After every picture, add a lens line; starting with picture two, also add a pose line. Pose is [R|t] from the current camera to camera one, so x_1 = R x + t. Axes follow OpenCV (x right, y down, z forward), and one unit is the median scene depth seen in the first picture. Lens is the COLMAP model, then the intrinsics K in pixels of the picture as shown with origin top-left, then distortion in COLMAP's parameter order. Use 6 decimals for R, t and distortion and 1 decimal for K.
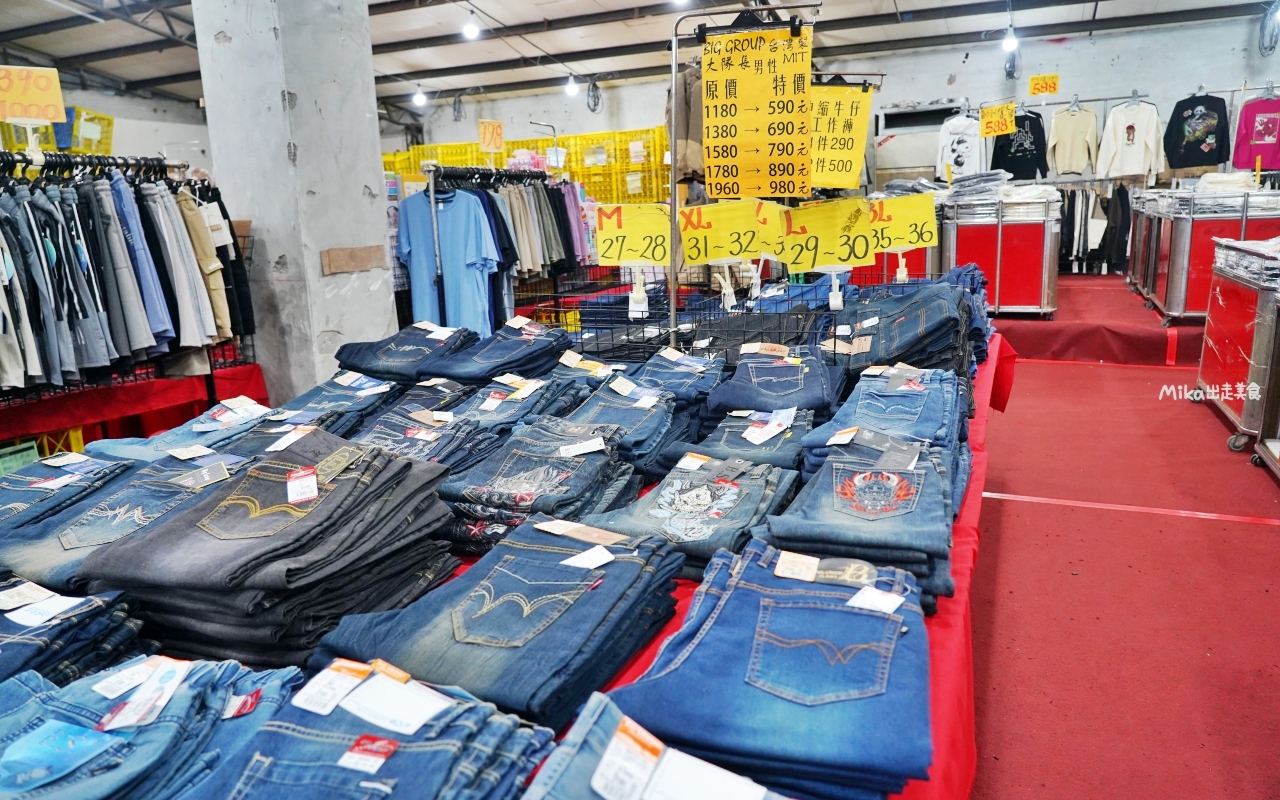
lens RADIAL K [[898.7, 0, 645.4], [0, 898.7, 401.0], [0, 0, 1]] dist [-0.025794, 0.012471]
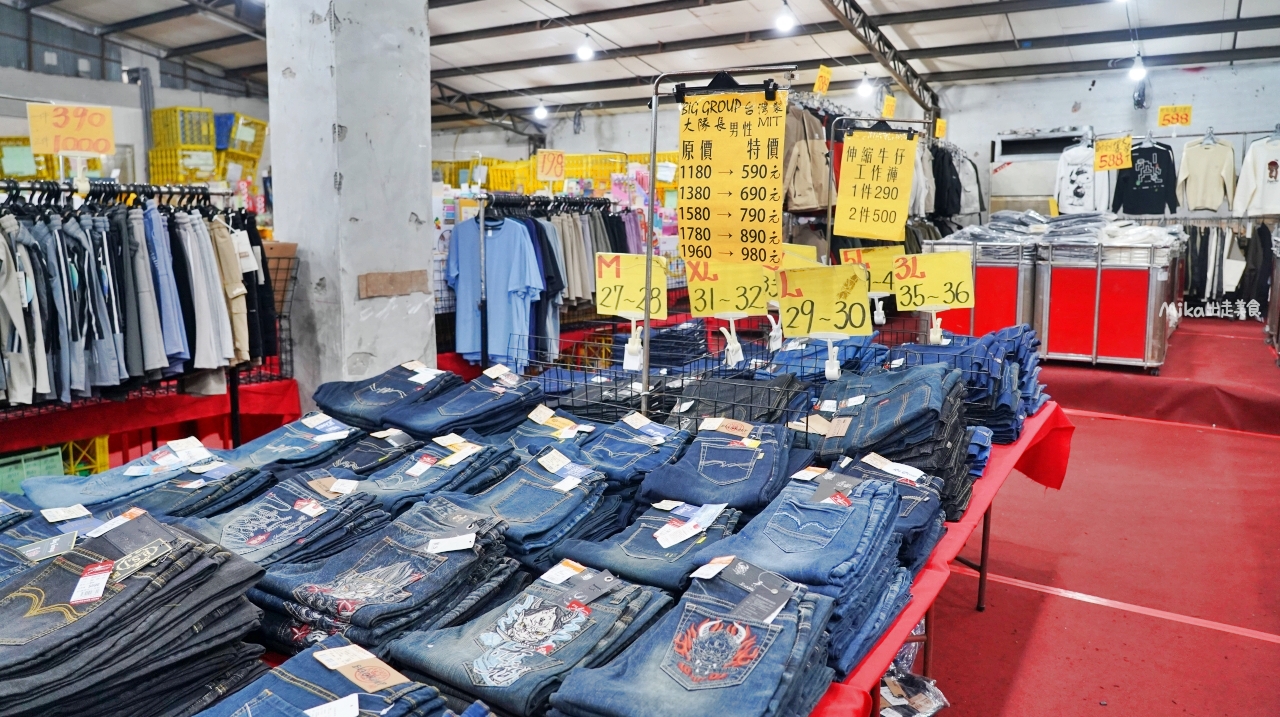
lens RADIAL K [[898.8, 0, 633.8], [0, 898.8, 311.8], [0, 0, 1]] dist [-0.033211, 0.017244]
pose [[0.986391, 0.055867, -0.154632, 0.137028], [-0.071323, 0.992796, -0.096276, -0.061477], [0.148139, 0.105994, 0.983270, 0.050006]]
